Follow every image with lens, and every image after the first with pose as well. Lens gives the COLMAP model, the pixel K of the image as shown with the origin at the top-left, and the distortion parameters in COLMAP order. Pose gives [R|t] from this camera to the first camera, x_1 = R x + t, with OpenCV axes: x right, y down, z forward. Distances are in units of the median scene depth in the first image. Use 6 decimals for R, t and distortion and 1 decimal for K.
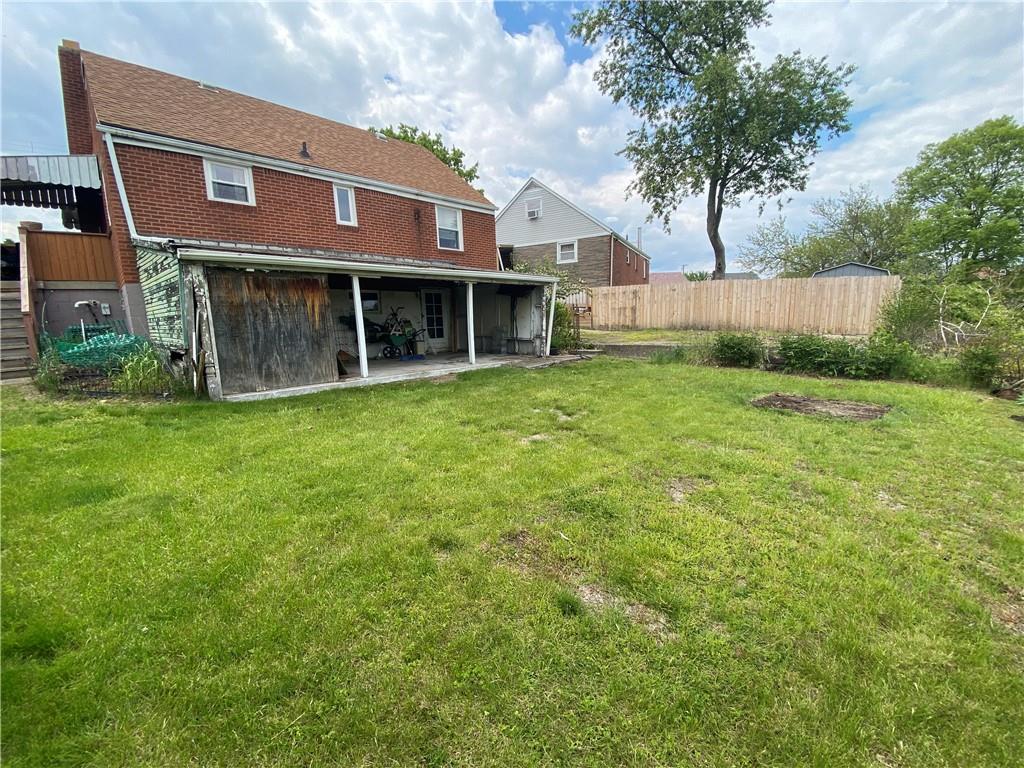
lens RADIAL K [[412.4, 0, 513.6], [0, 412.4, 389.8], [0, 0, 1]] dist [-0.000924, -0.014447]
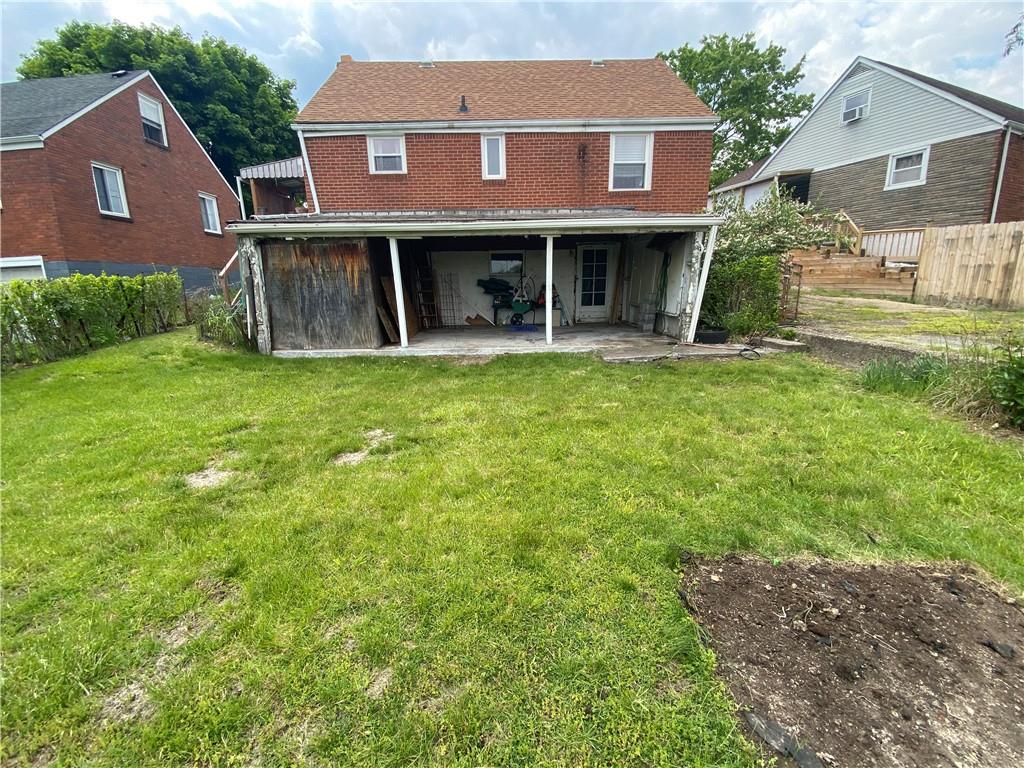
lens RADIAL K [[415.0, 0, 512.0], [0, 415.0, 384.0], [0, 0, 1]] dist [0.016228, -0.021871]
pose [[0.717457, 0.179577, -0.673058, 0.373752], [-0.121348, 0.983647, 0.133092, -0.081460], [0.685952, -0.013814, 0.727515, 0.370023]]
